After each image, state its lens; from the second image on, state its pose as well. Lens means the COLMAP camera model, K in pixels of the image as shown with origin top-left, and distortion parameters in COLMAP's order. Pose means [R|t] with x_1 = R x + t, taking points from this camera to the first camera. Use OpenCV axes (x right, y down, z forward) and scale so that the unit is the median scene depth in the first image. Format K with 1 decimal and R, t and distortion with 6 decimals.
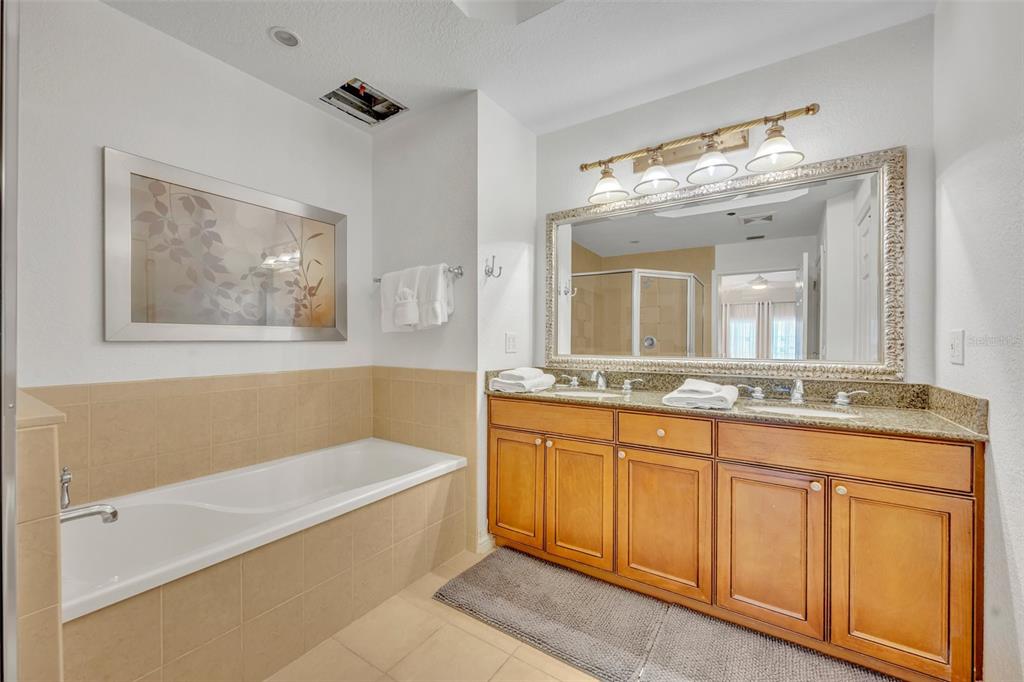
lens RADIAL K [[411.6, 0, 517.1], [0, 411.6, 340.0], [0, 0, 1]] dist [0.004442, 0.000715]
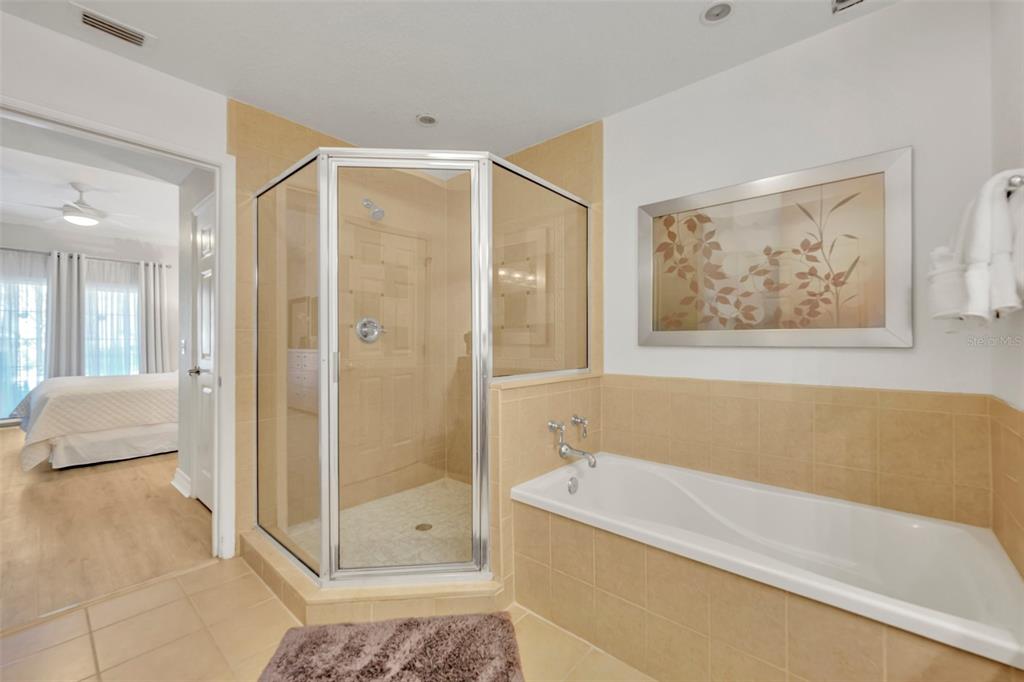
lens RADIAL K [[411.6, 0, 512.4], [0, 411.6, 341.5], [0, 0, 1]] dist [0.004442, 0.000715]
pose [[-0.134375, -0.001662, -0.990929, 0.357002], [-0.004590, 0.999989, -0.001055, -0.005166], [0.990920, 0.004407, -0.134381, 0.615992]]
